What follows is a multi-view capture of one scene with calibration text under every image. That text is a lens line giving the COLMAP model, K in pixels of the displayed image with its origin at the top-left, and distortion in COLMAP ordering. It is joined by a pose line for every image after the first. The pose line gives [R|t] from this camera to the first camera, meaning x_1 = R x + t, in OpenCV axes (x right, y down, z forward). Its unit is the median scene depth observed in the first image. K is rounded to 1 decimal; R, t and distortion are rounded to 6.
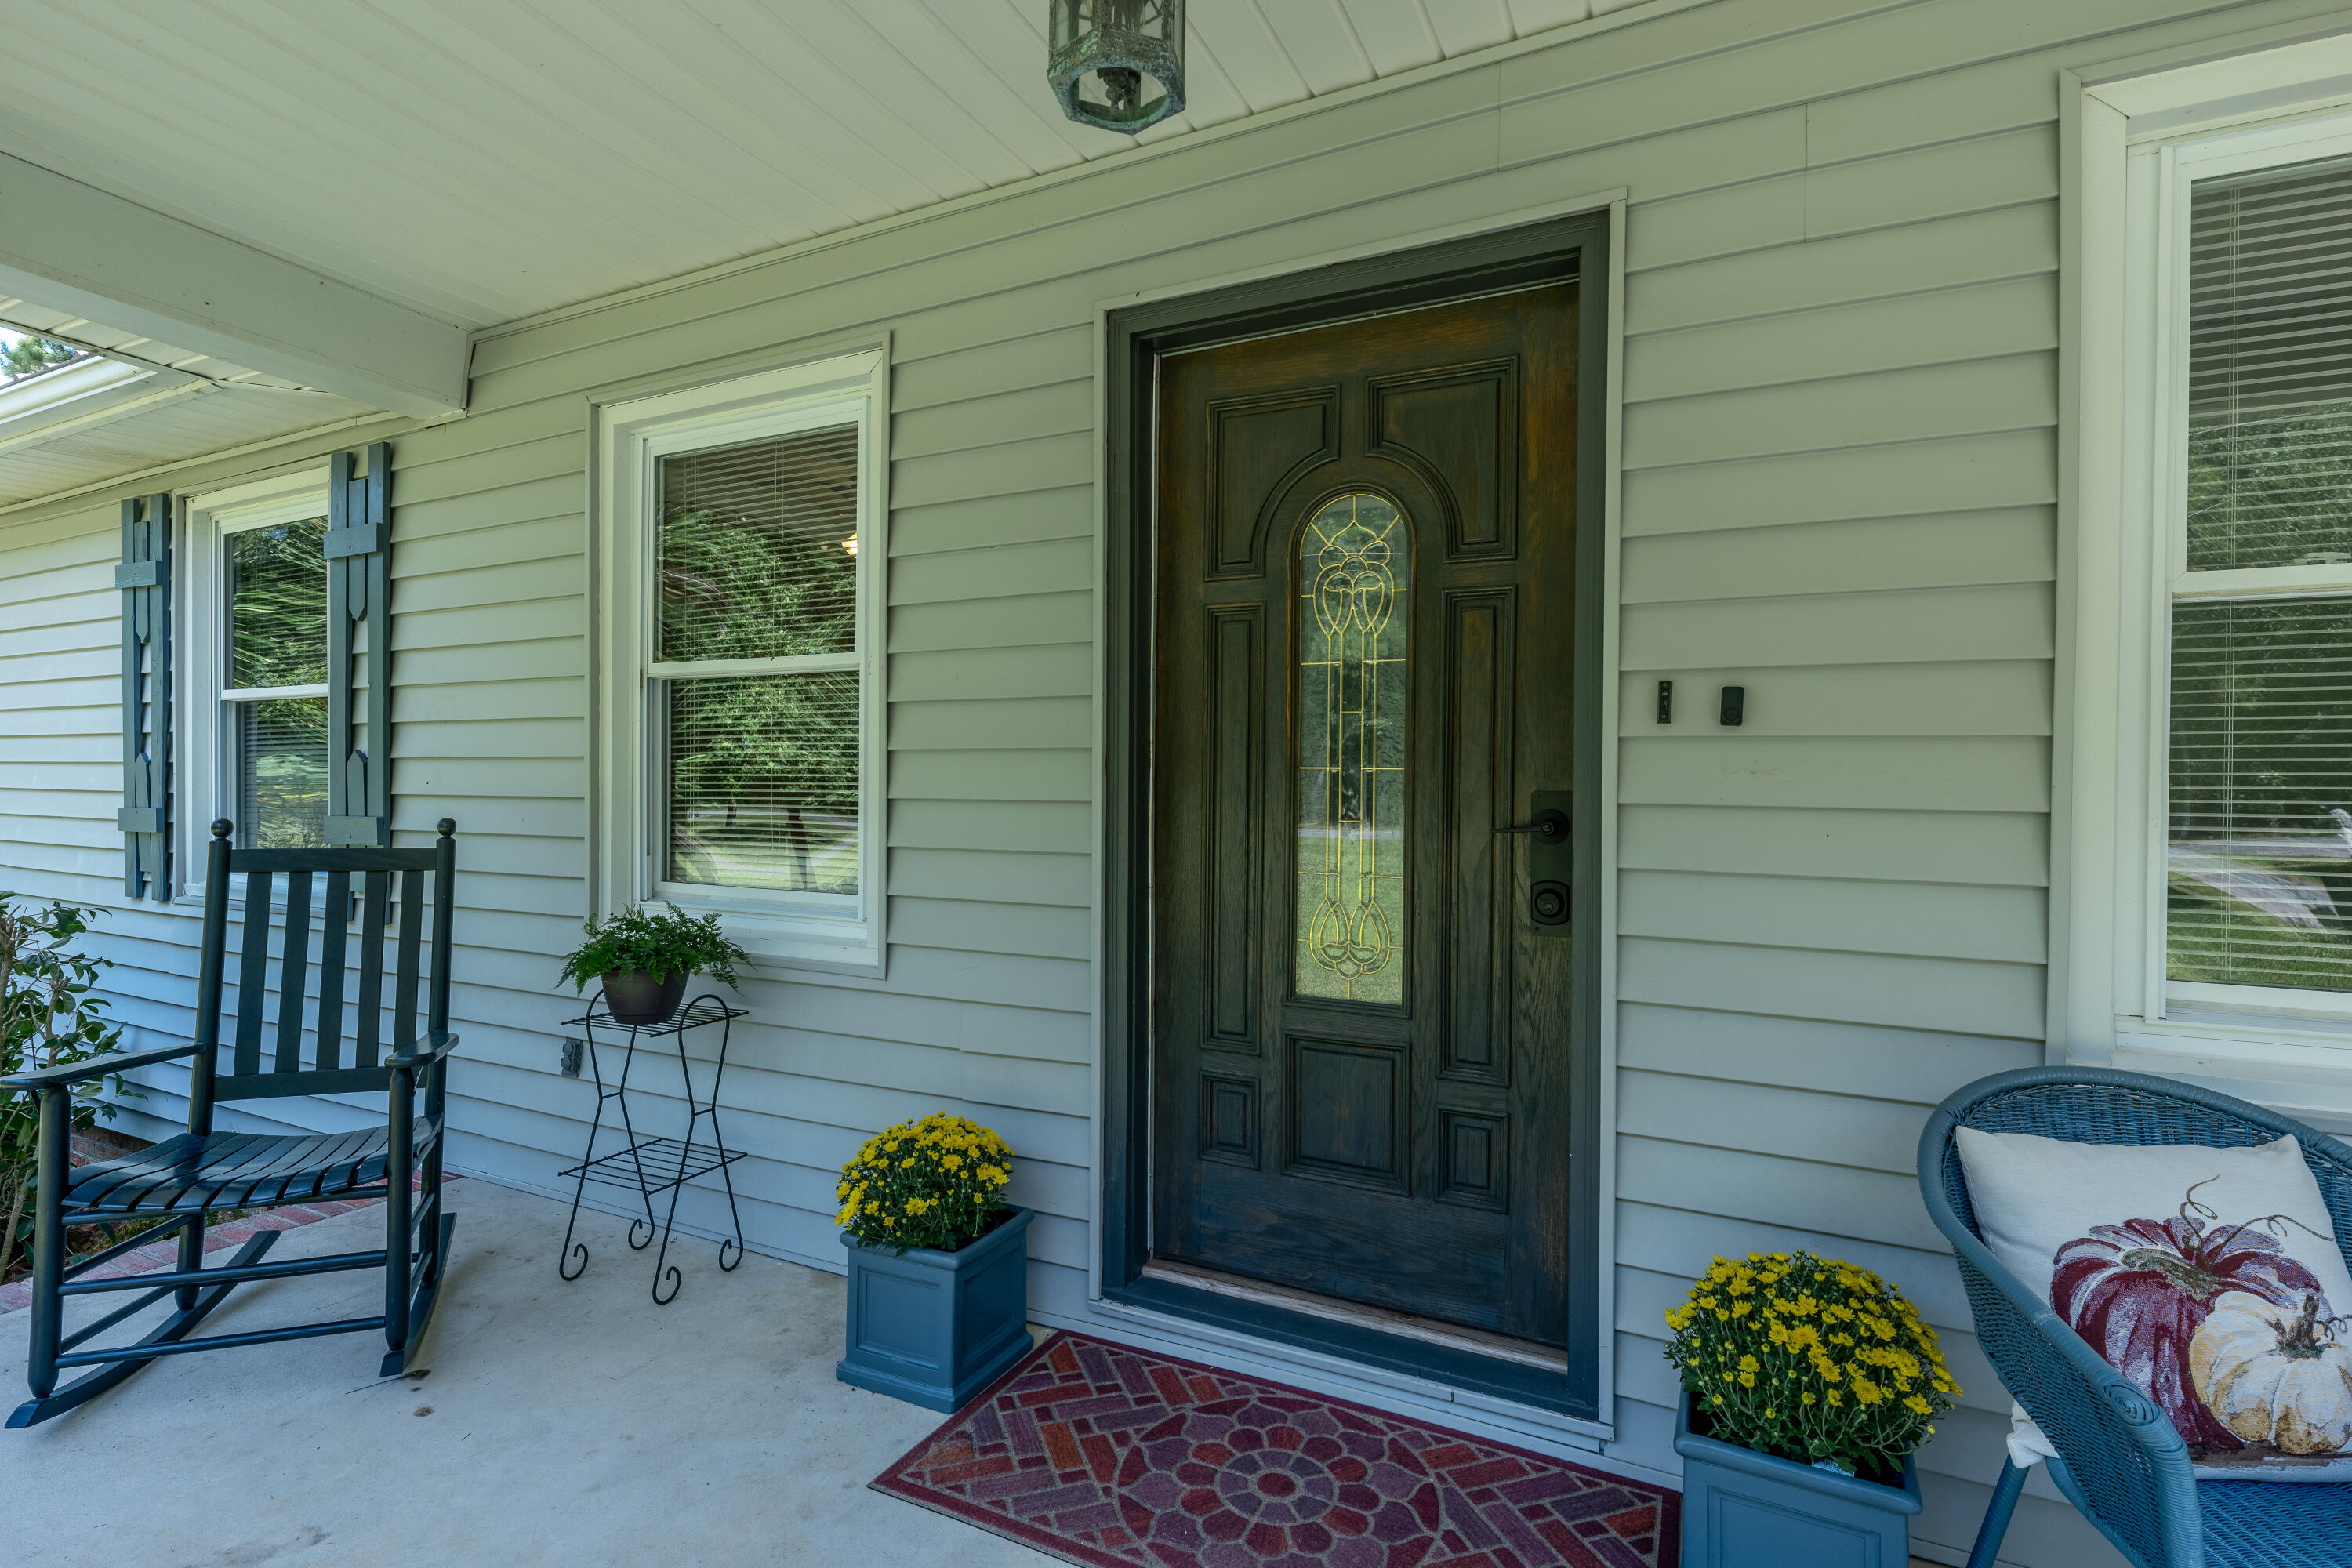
lens RADIAL K [[1110.7, 0, 1133.7], [0, 1110.7, 789.2], [0, 0, 1]] dist [-0.007655, 0.000261]
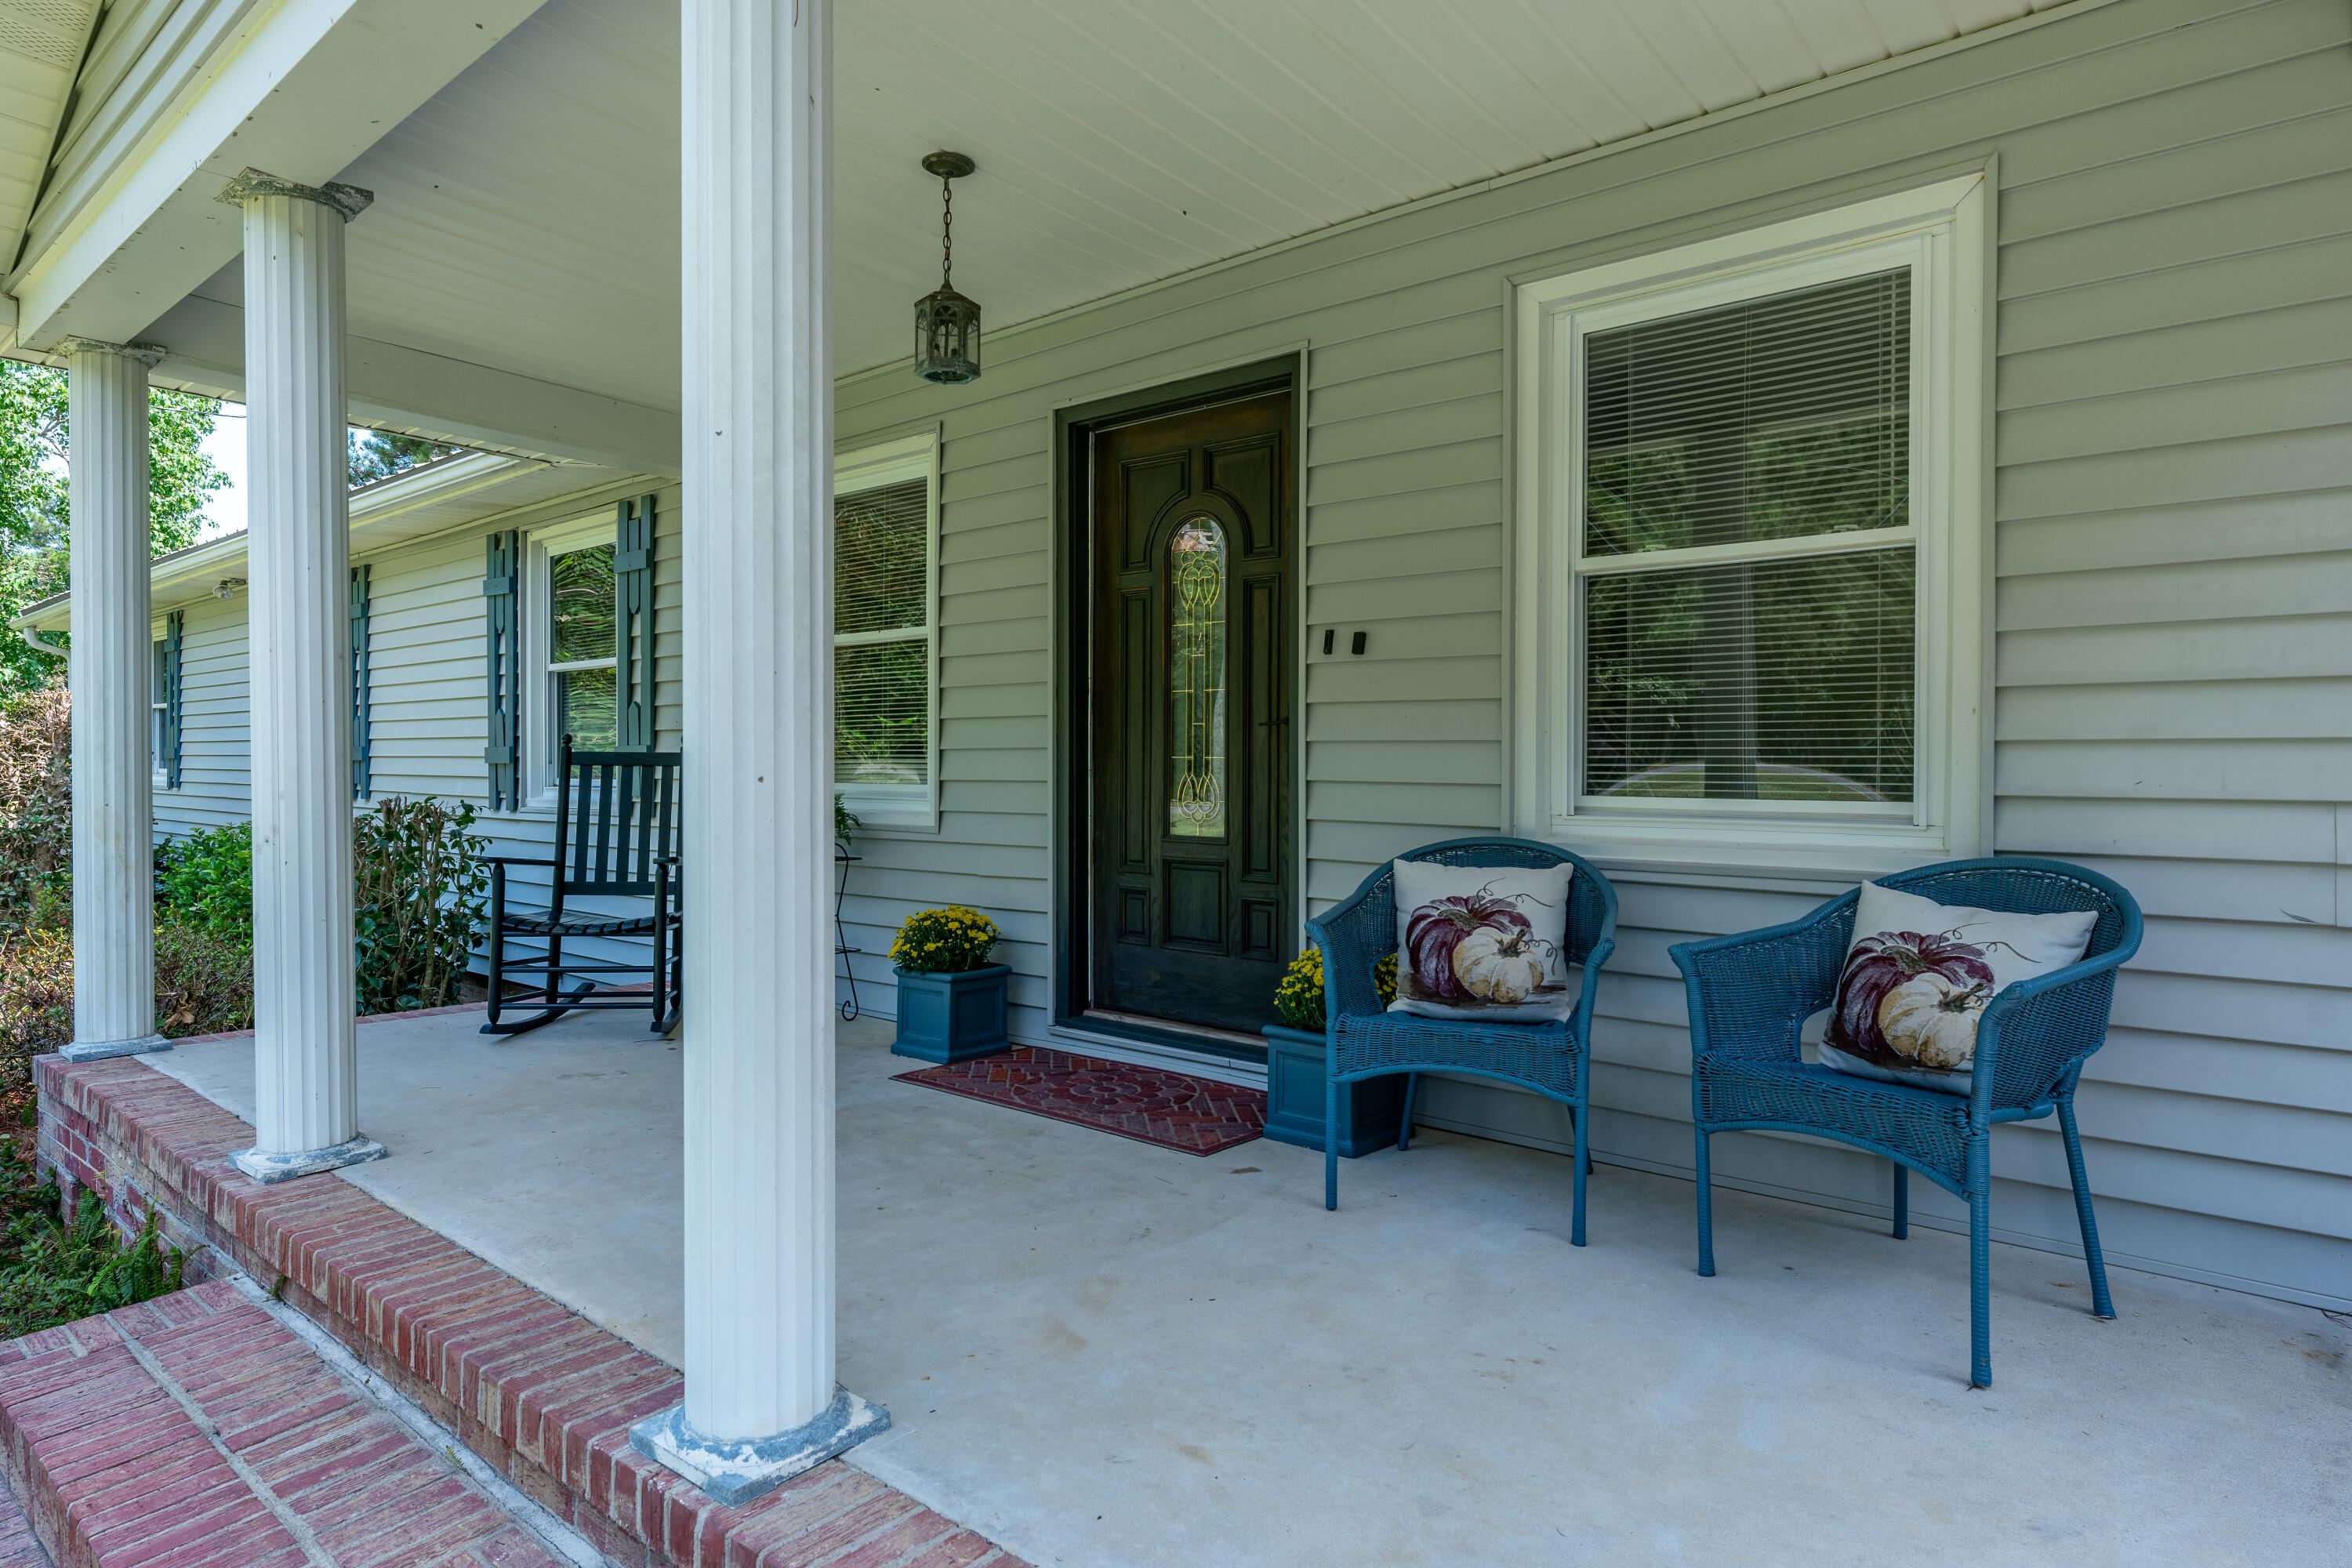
lens RADIAL K [[1246.1, 0, 1164.9], [0, 1246.1, 773.8], [0, 0, 1]] dist [-0.012442, -0.005542]
pose [[0.980000, -0.003539, -0.198965, 0.492384], [0.003299, 0.999993, -0.001540, 0.100867], [0.198969, 0.000852, 0.980005, -0.741023]]
